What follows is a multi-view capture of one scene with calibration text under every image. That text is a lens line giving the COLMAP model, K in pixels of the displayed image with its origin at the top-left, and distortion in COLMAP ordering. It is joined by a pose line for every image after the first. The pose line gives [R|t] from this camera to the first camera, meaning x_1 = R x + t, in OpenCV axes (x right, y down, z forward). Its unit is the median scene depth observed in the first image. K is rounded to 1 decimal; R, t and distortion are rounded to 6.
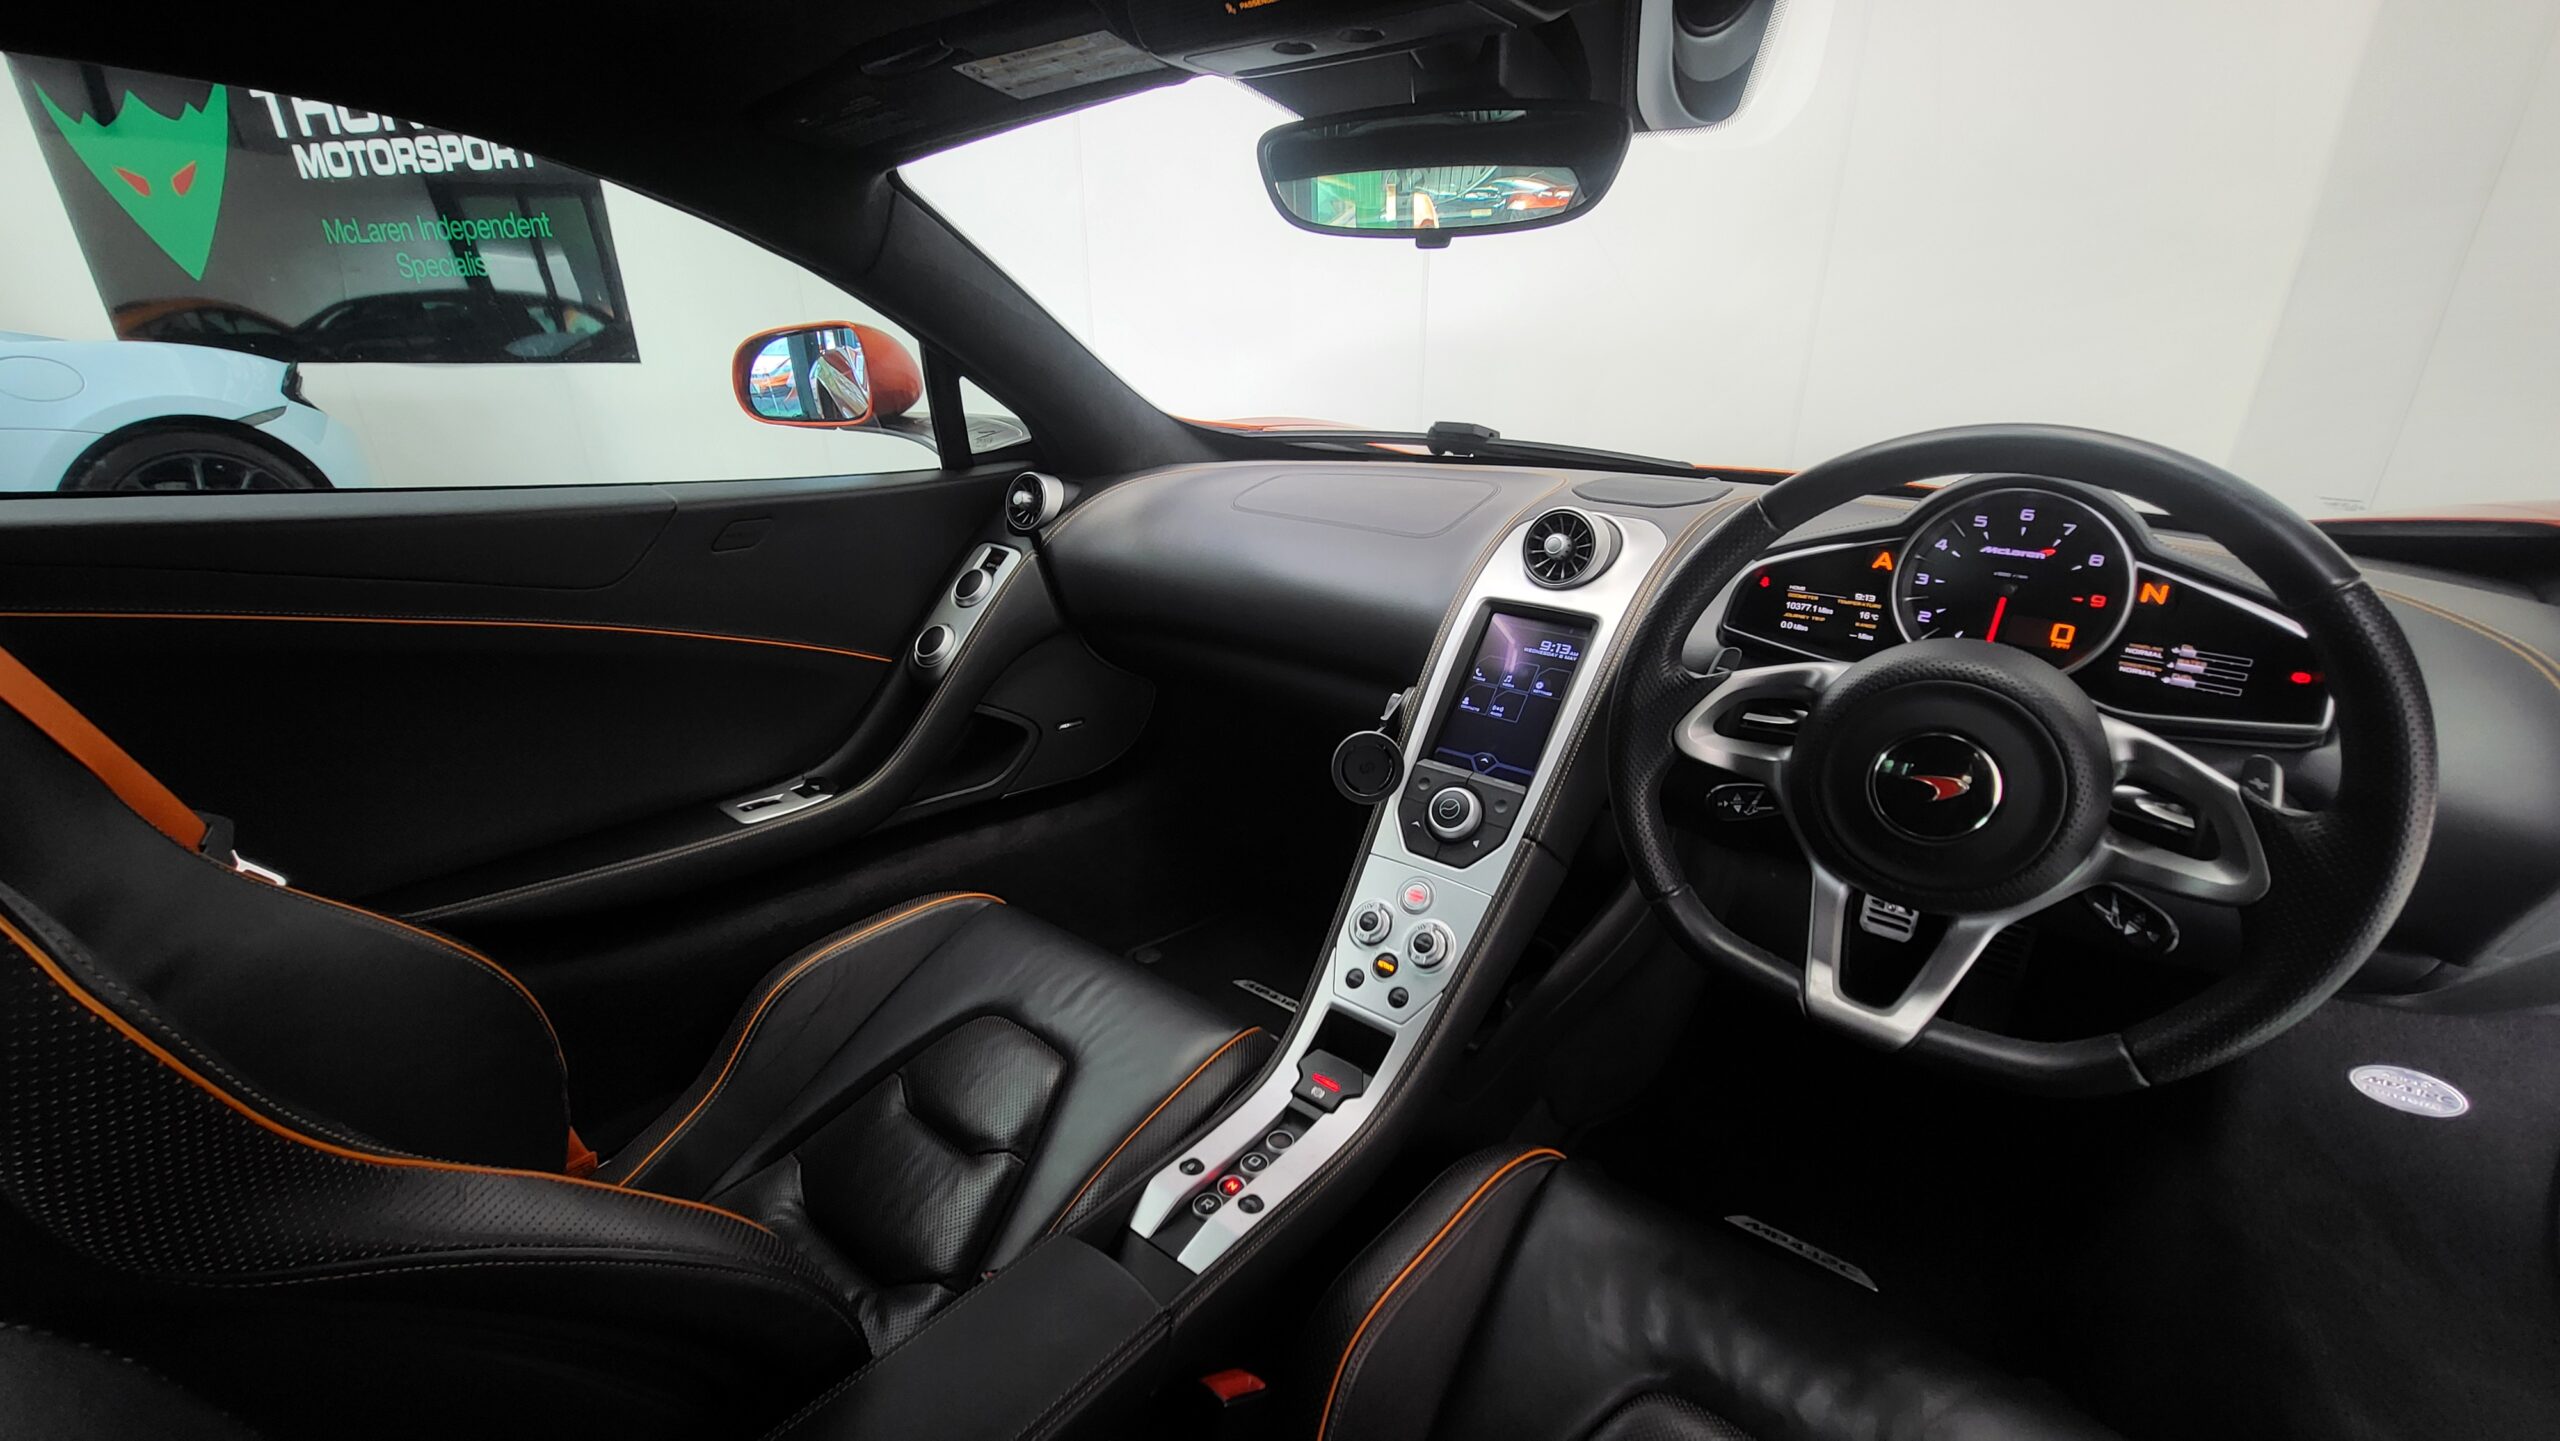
lens RADIAL K [[1009.7, 0, 1281.6], [0, 1009.7, 738.1], [0, 0, 1]] dist [-0.003584, 0.000792]
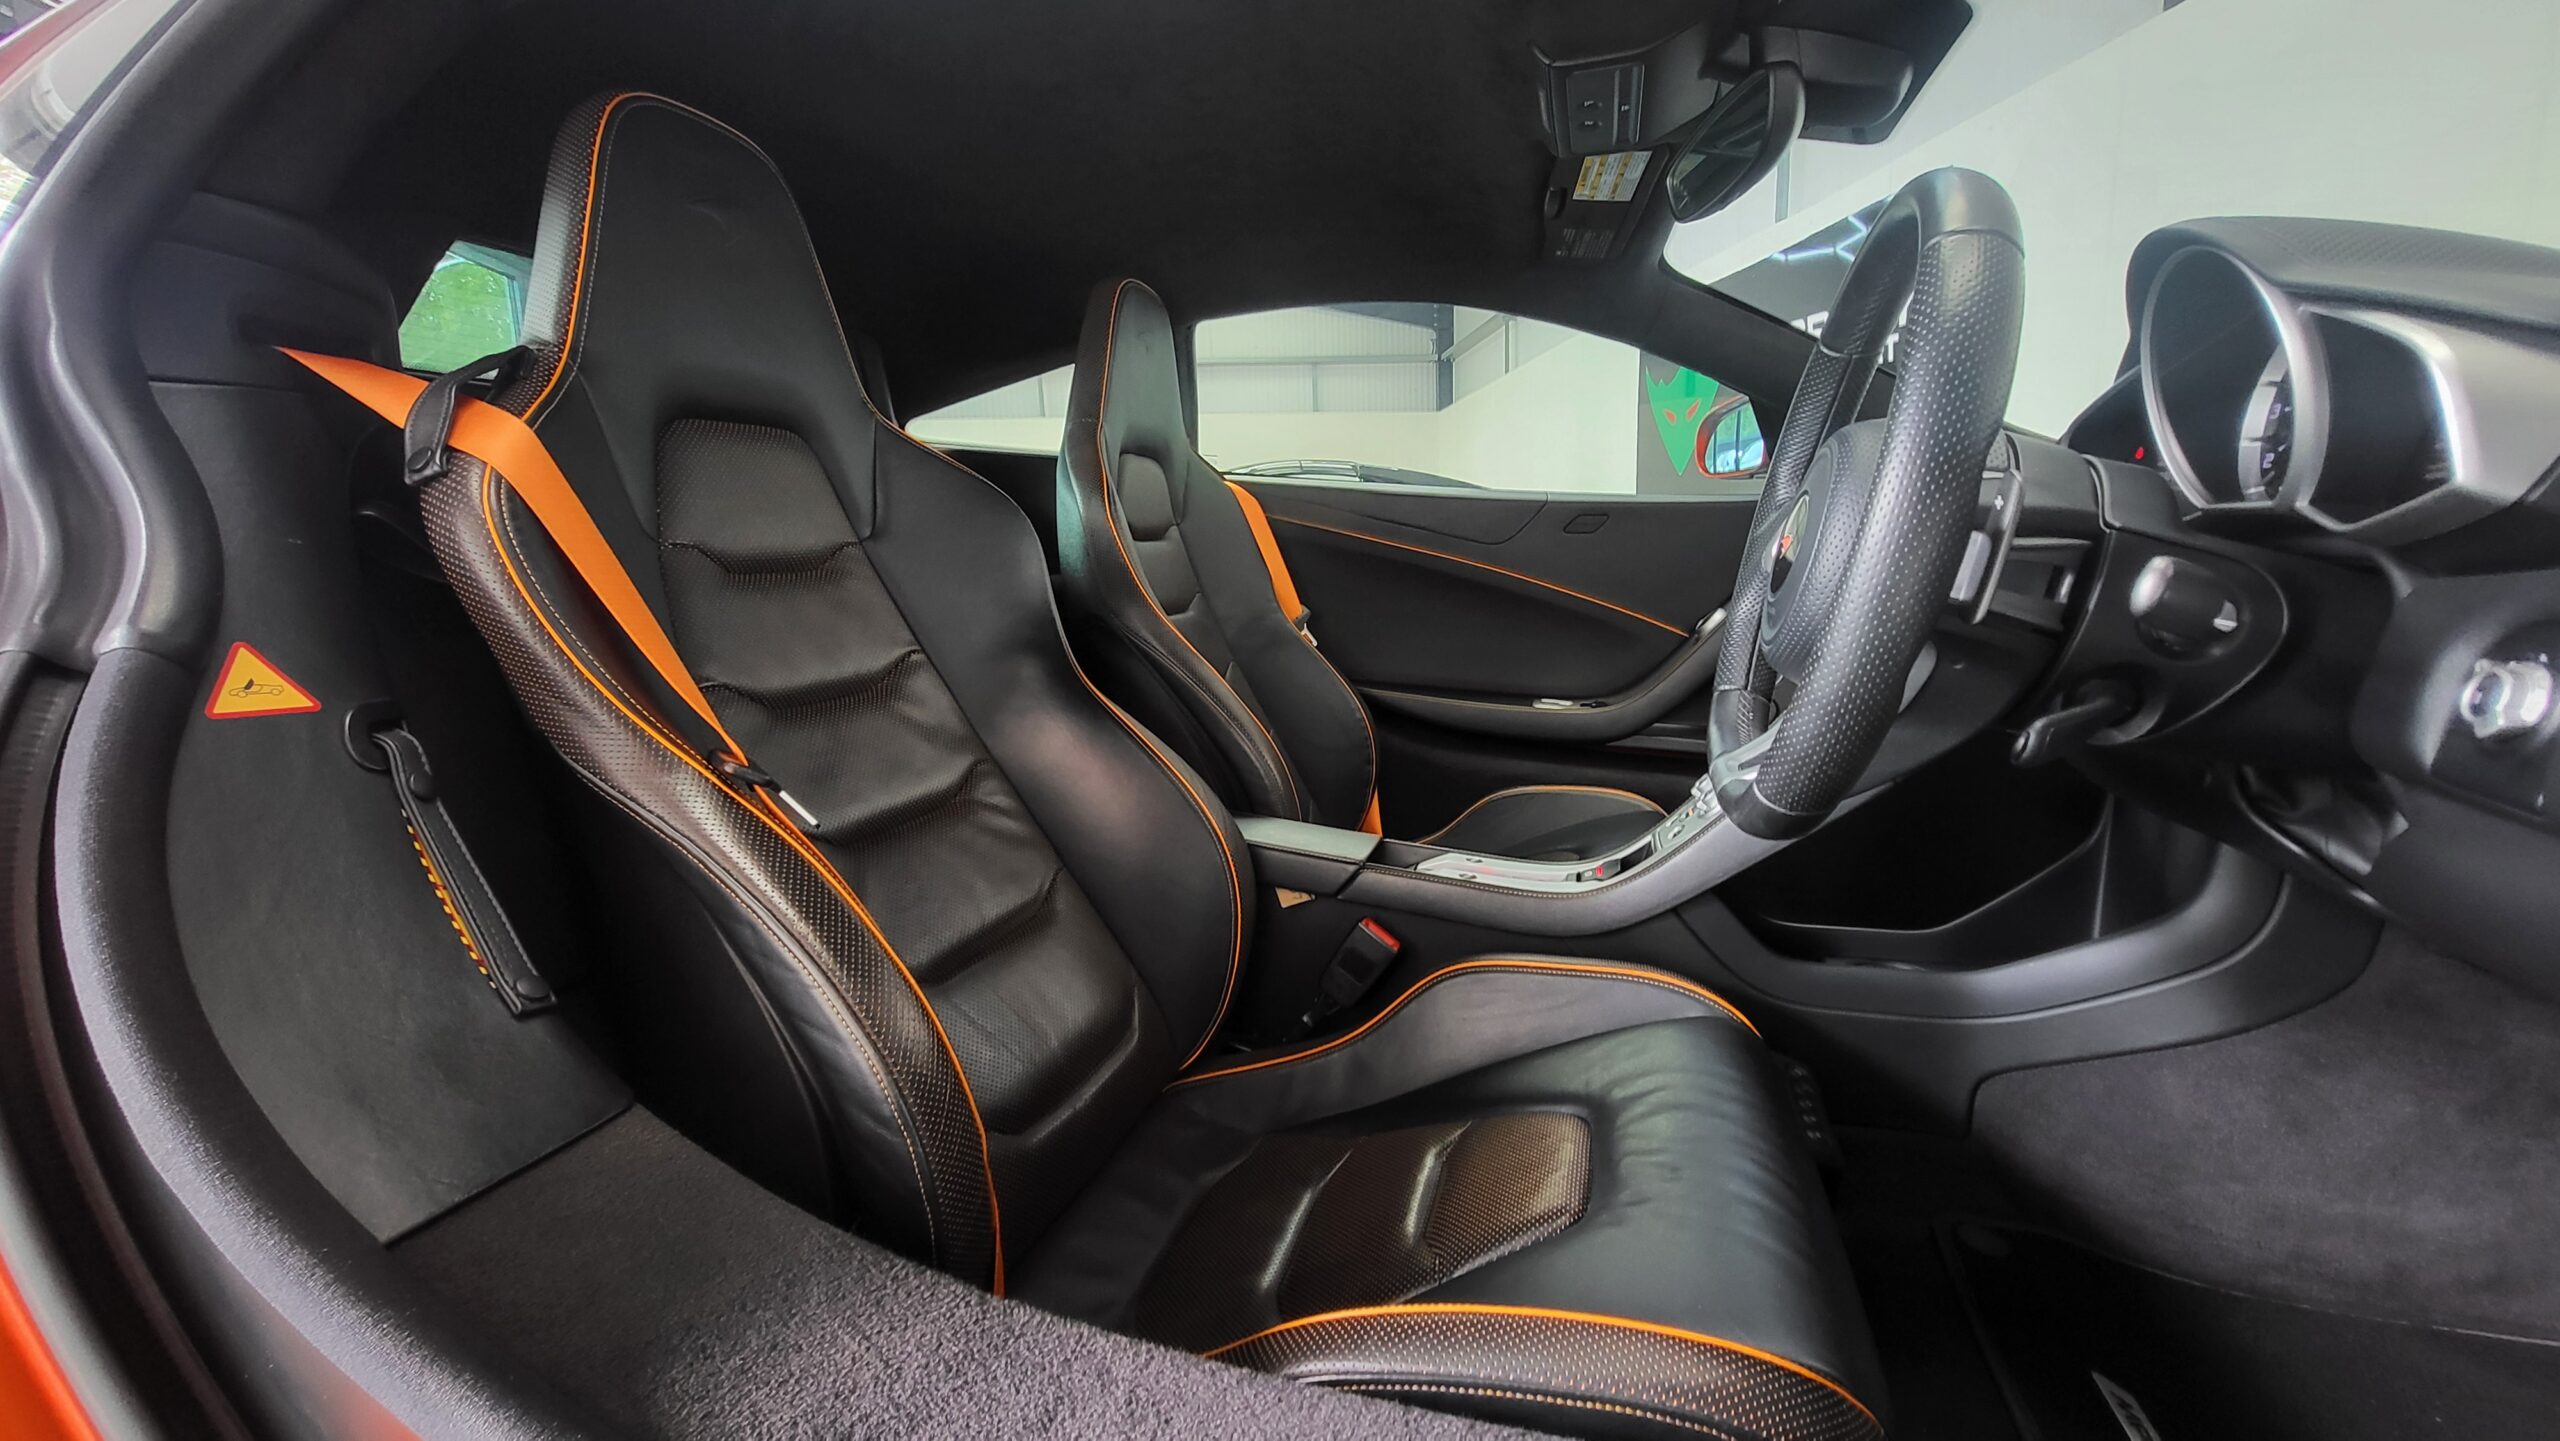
lens RADIAL K [[1009.7, 0, 1284.5], [0, 1009.7, 711.5], [0, 0, 1]] dist [-0.003584, 0.000792]
pose [[0.353455, 0.133627, -0.925858, 0.956562], [-0.317688, 0.948068, 0.015552, 0.238277], [0.879854, 0.288637, 0.377551, 0.122977]]
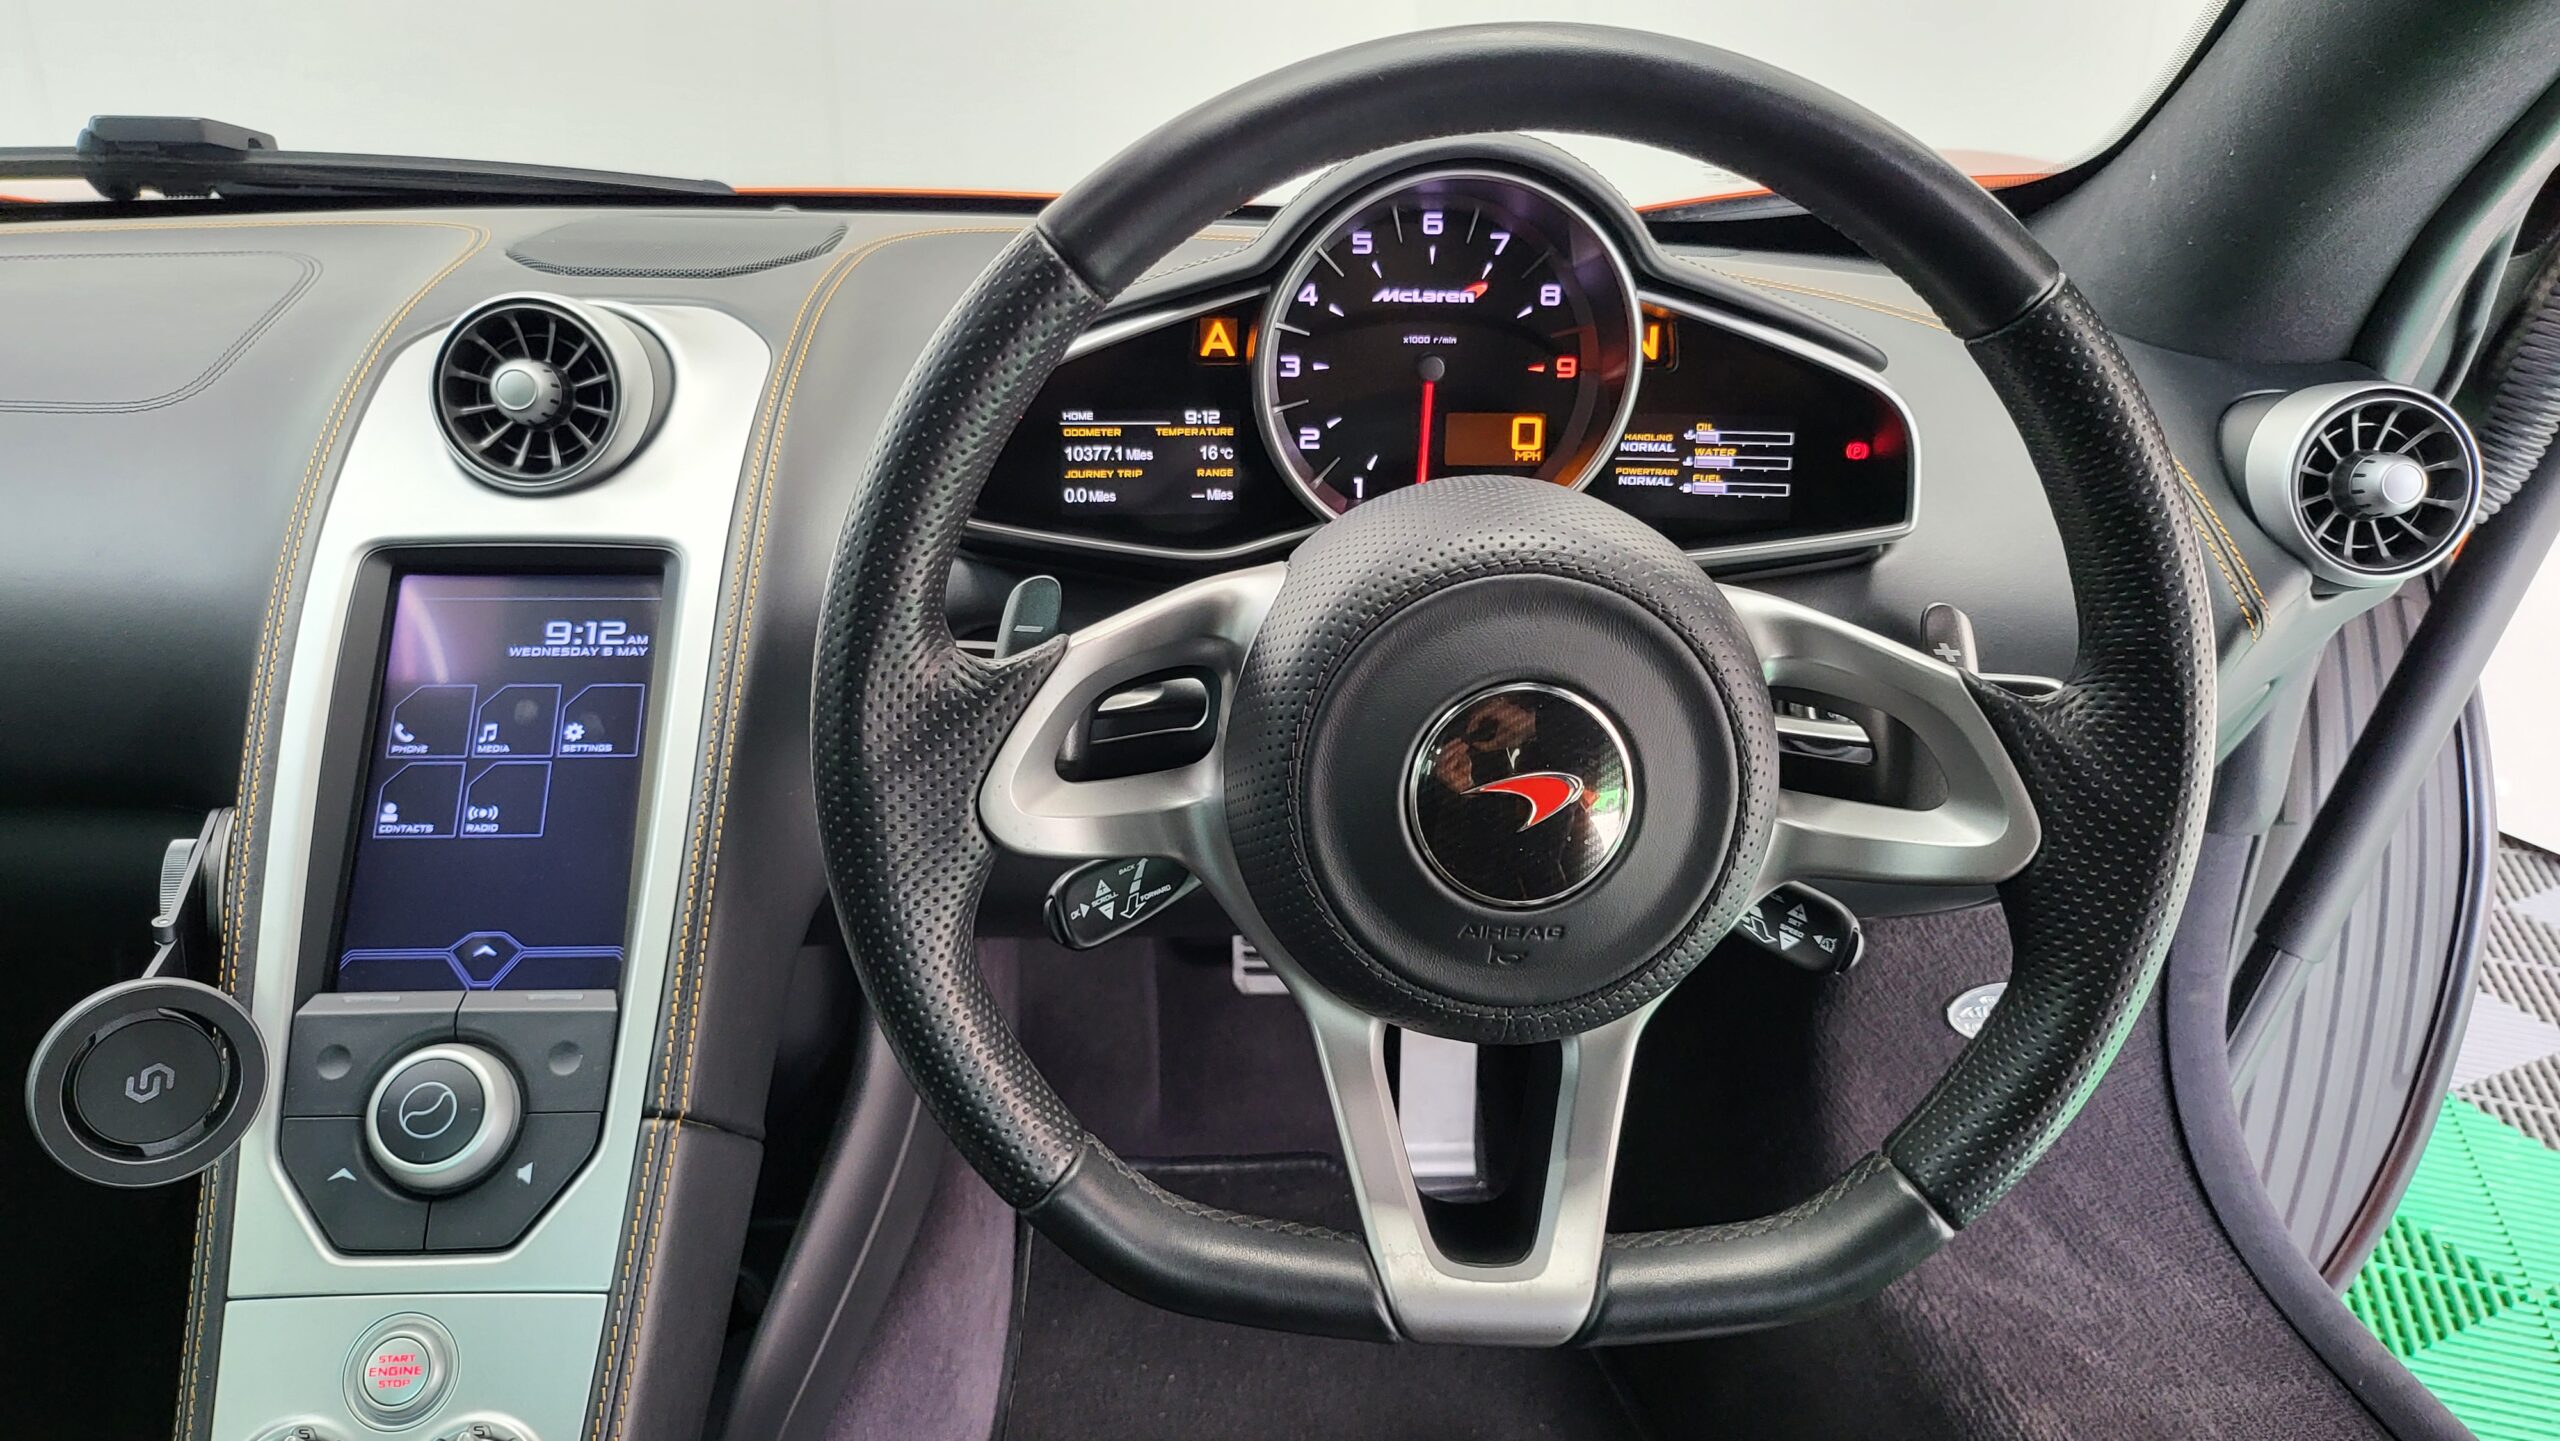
lens RADIAL K [[1808.6, 0, 1276.8], [0, 1808.6, 724.2], [0, 0, 1]] dist [0.046550, -0.051298]
pose [[0.765511, -0.239185, 0.597314, 0.035762], [0.232002, 0.968497, 0.090488, -0.058741], [-0.600140, 0.069308, 0.796887, 0.252415]]
